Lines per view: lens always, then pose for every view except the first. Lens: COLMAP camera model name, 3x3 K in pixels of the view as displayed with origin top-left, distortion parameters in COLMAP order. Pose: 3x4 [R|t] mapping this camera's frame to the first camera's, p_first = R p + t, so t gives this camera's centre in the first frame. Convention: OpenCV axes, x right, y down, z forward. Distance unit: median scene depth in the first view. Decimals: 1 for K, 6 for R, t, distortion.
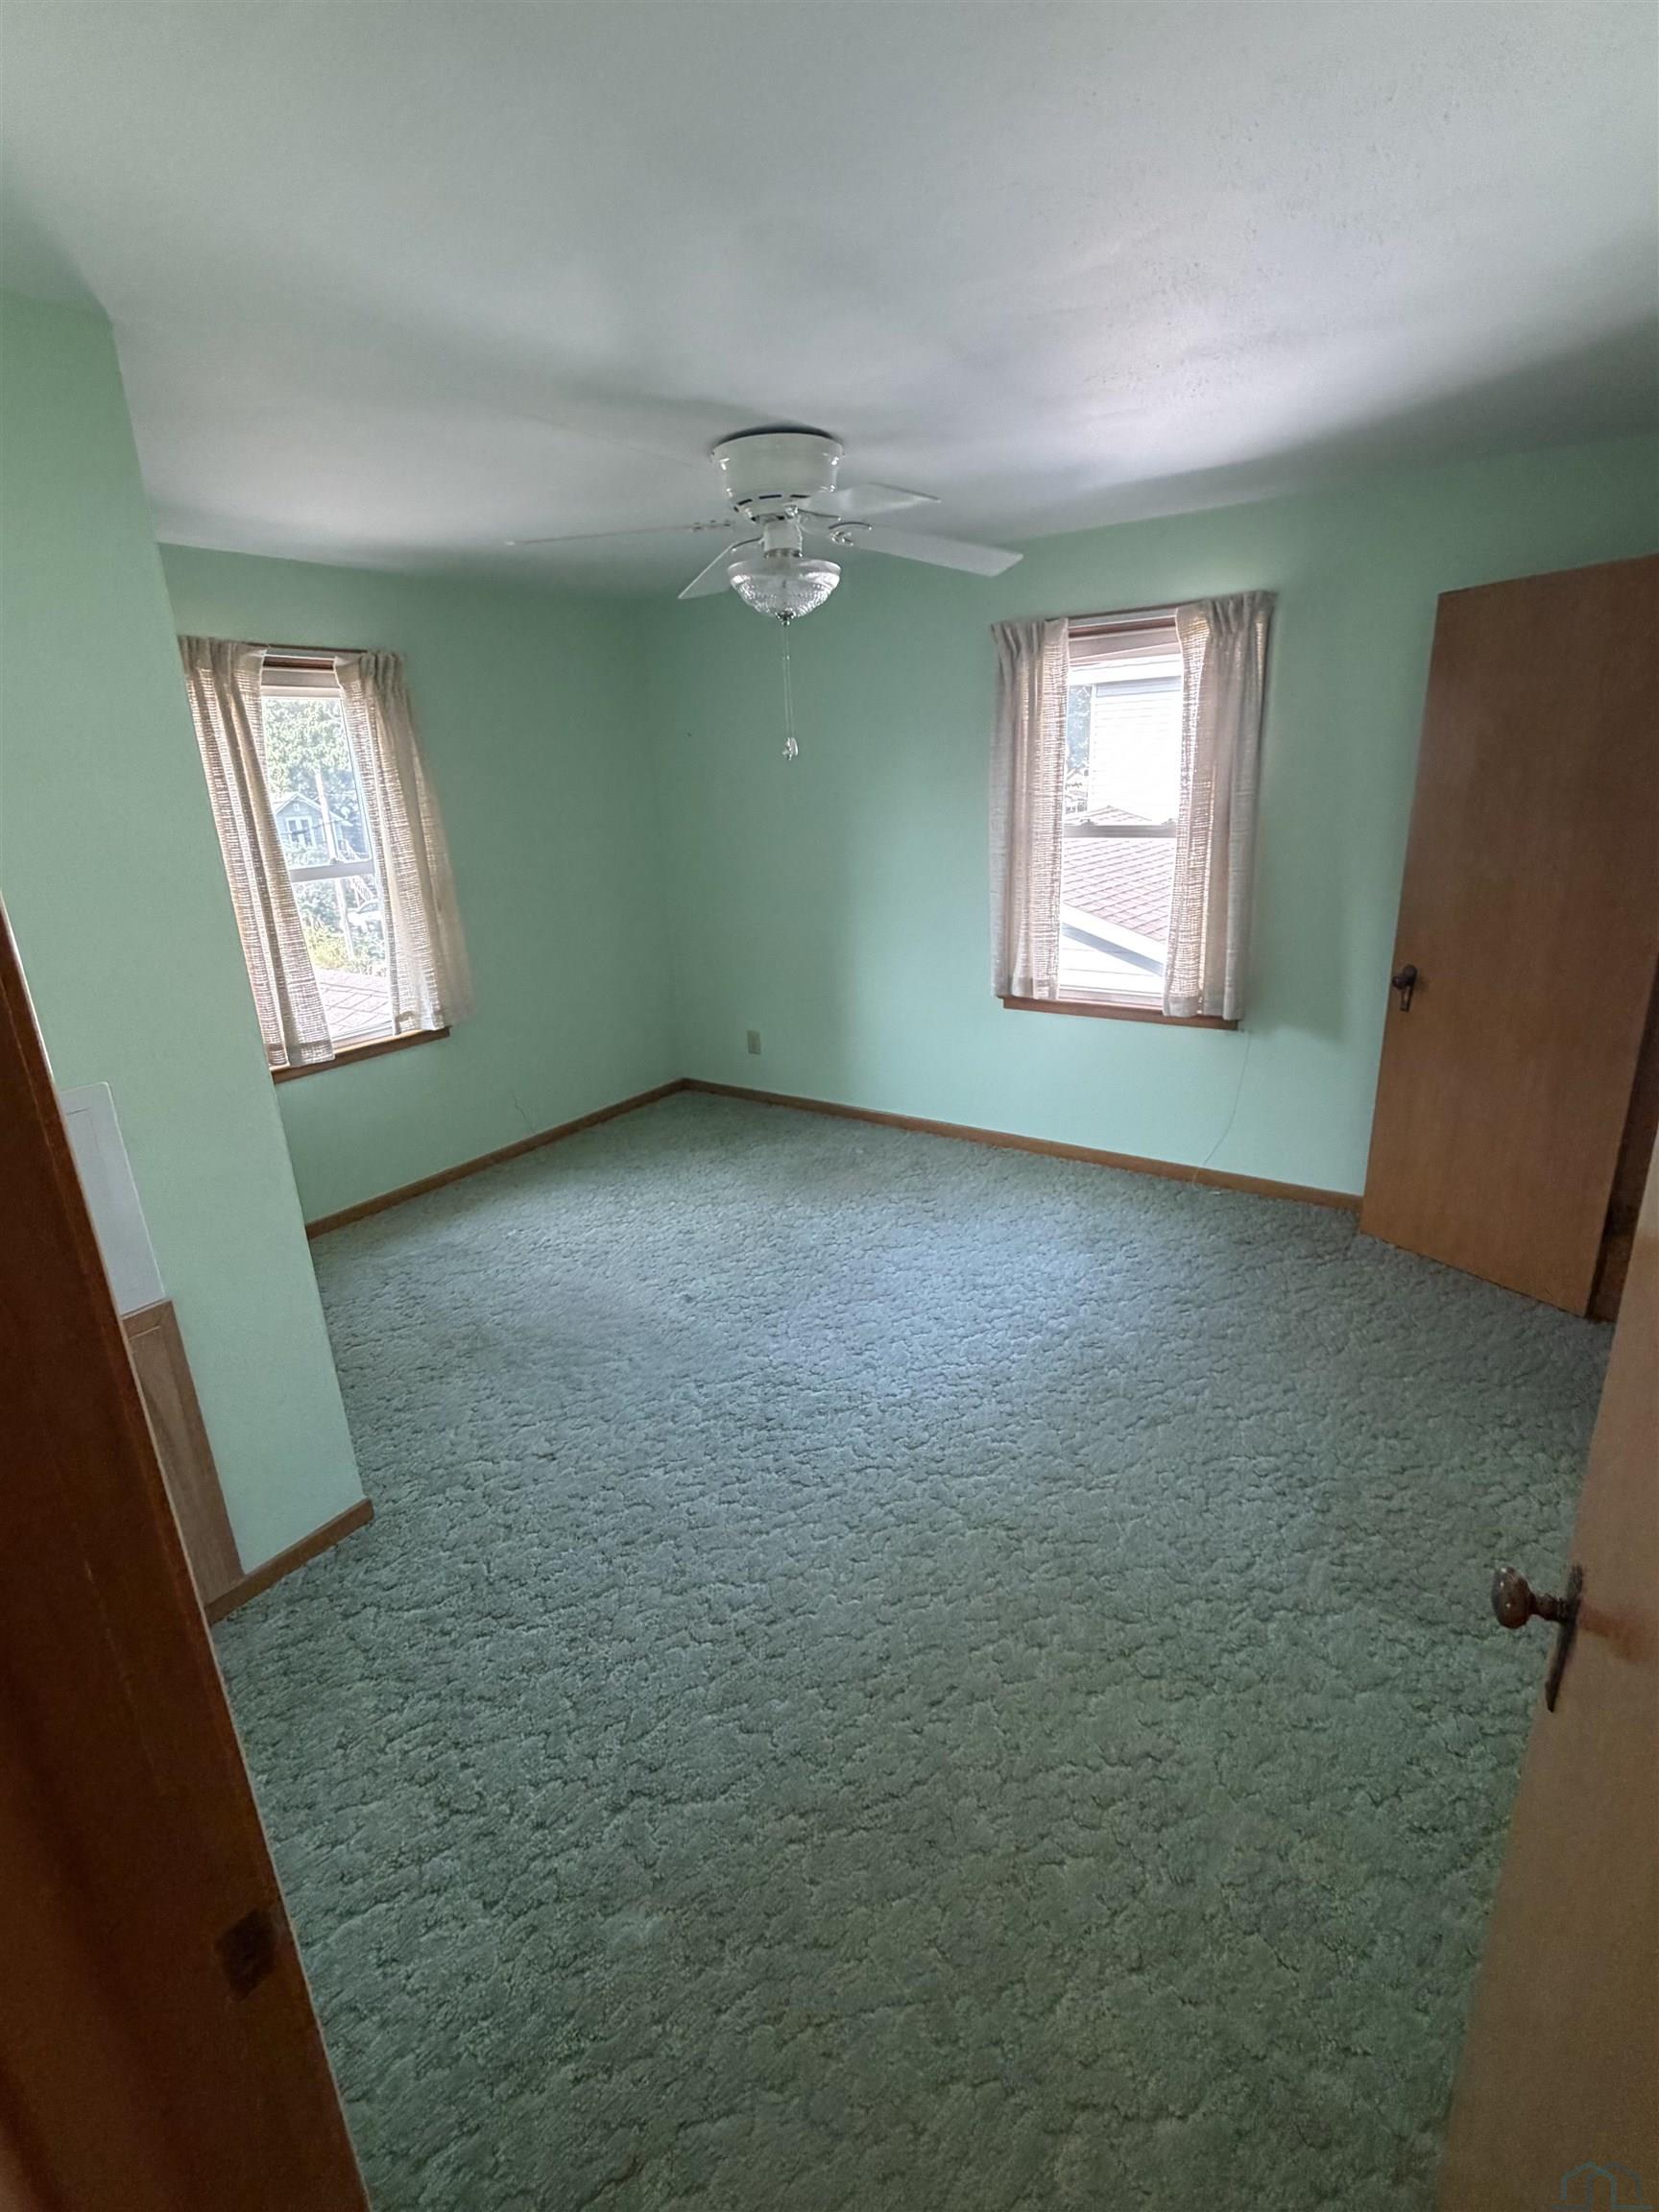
lens RADIAL K [[1038.9, 0, 832.3], [0, 1038.9, 1110.1], [0, 0, 1]] dist [-0.000879, 0.000062]
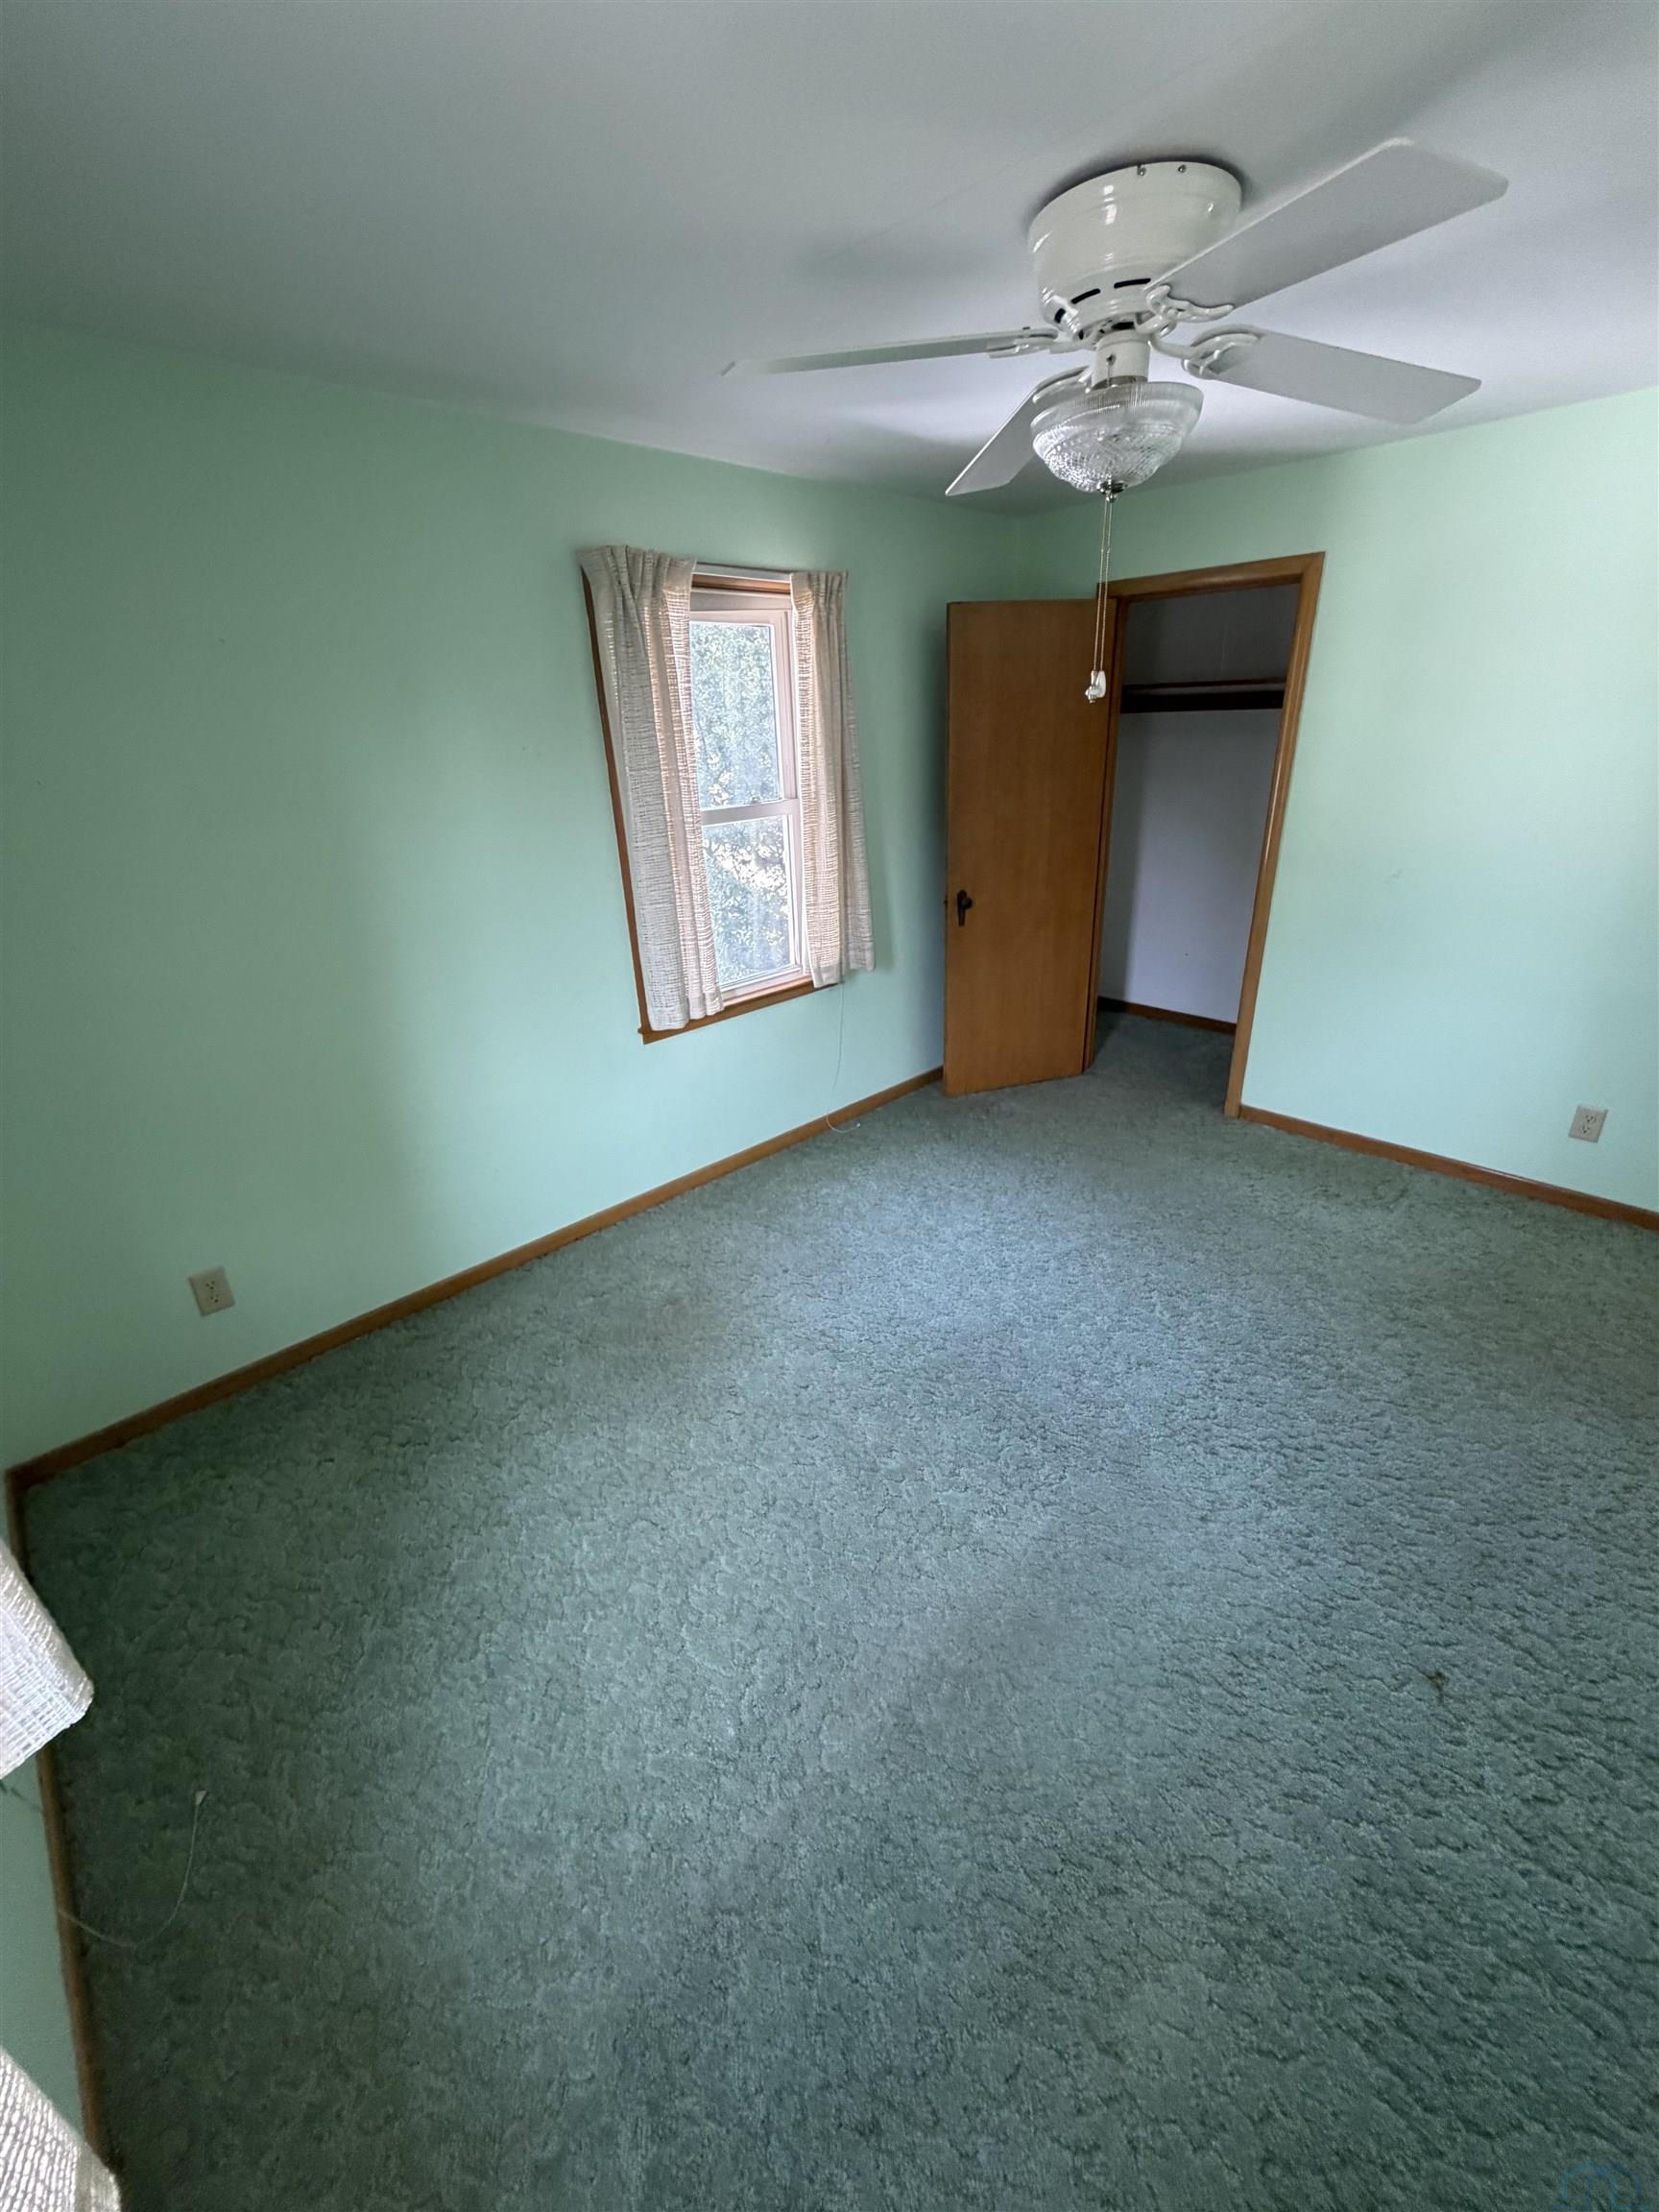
lens RADIAL K [[888.6, 0, 833.6], [0, 888.6, 1093.6], [0, 0, 1]] dist [0.002709, 0.000115]
pose [[0.197440, -0.350022, 0.915698, -0.483053], [0.339987, 0.900559, 0.270928, -0.210639], [-0.919471, 0.257833, 0.296809, 0.686471]]
